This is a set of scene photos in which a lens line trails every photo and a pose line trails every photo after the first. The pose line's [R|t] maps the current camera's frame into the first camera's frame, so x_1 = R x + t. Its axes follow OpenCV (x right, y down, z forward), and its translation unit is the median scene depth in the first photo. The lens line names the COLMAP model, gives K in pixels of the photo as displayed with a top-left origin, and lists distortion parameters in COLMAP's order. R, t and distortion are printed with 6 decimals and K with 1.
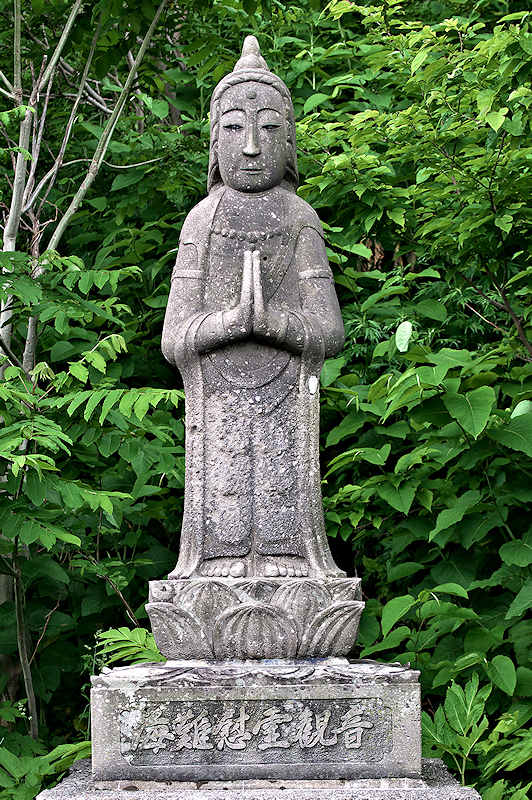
lens RADIAL K [[2878.1, 0, 267.1], [0, 2878.1, 396.3], [0, 0, 1]] dist [0.144466, 0.000000]
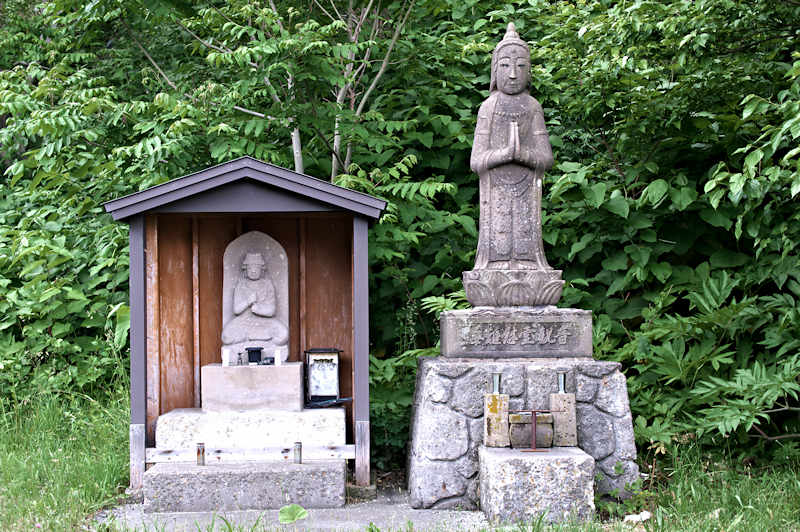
lens RADIAL K [[2878.1, 0, 398.8], [0, 2878.1, 268.0], [0, 0, 1]] dist [0.144466, 0.000000]
pose [[0.995139, 0.006045, 0.098296, -0.308407], [-0.009521, 0.999344, 0.034933, -0.015087], [-0.098021, -0.035699, 0.994544, -1.187973]]
